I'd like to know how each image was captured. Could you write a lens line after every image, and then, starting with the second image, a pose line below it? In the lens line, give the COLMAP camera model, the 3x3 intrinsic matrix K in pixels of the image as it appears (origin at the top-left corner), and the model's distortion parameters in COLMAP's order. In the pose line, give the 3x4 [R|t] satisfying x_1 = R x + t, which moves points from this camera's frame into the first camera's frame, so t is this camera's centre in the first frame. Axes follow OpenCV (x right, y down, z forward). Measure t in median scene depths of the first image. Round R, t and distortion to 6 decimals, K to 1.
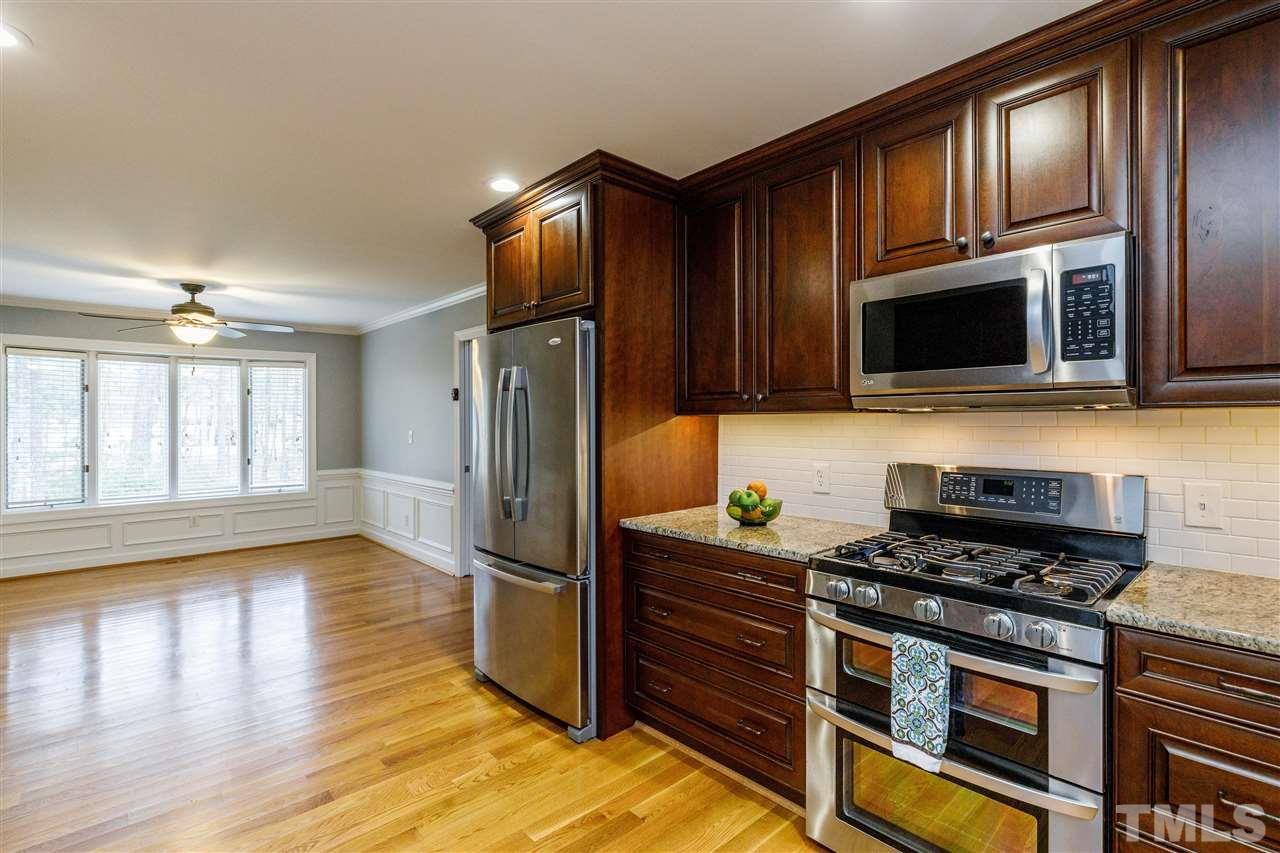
lens RADIAL K [[591.3, 0, 642.0], [0, 591.3, 420.2], [0, 0, 1]] dist [-0.001499, 0.000002]
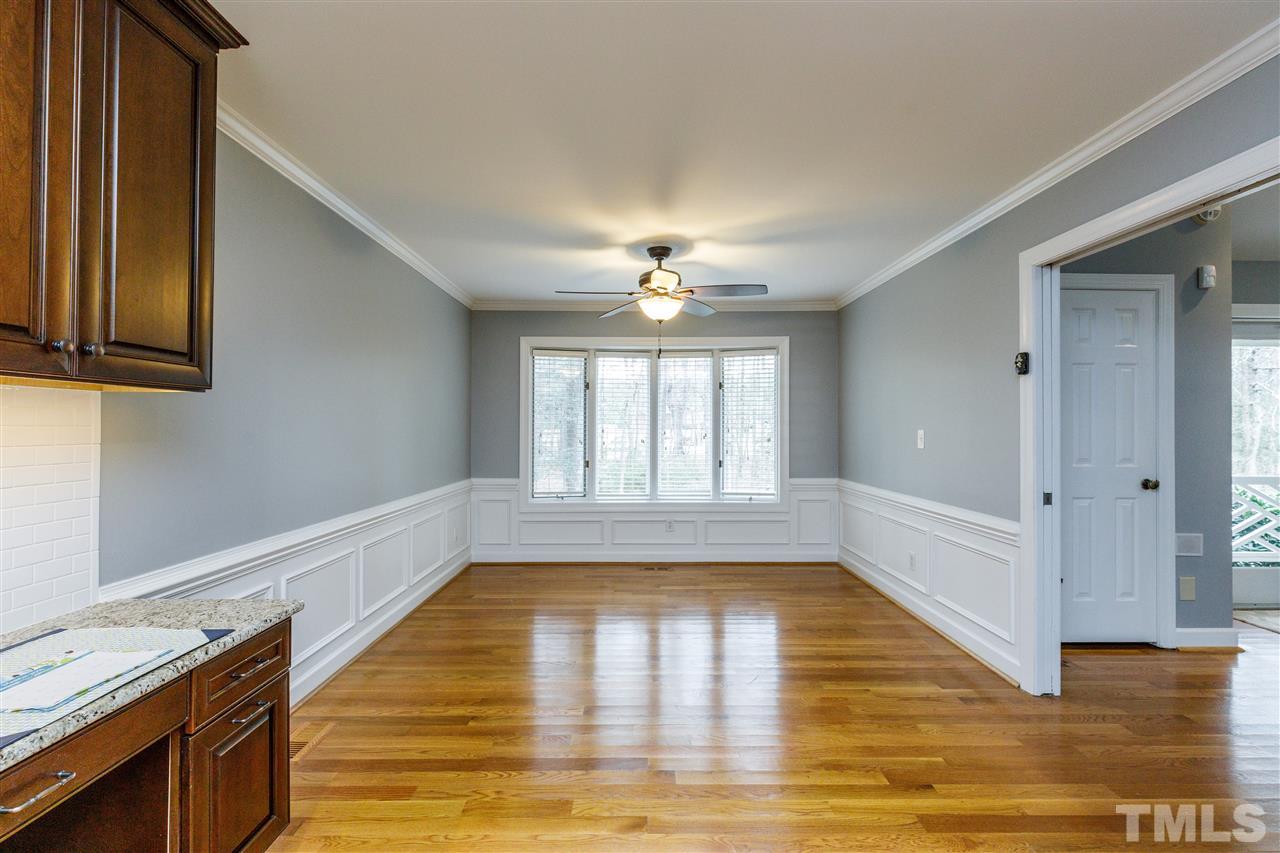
lens RADIAL K [[591.3, 0, 642.0], [0, 591.3, 420.2], [0, 0, 1]] dist [-0.001499, 0.000002]
pose [[0.743542, -0.002924, -0.668683, -0.176425], [-0.003240, 0.999963, -0.007976, 0.013086], [0.668681, 0.008097, 0.743505, 0.288880]]
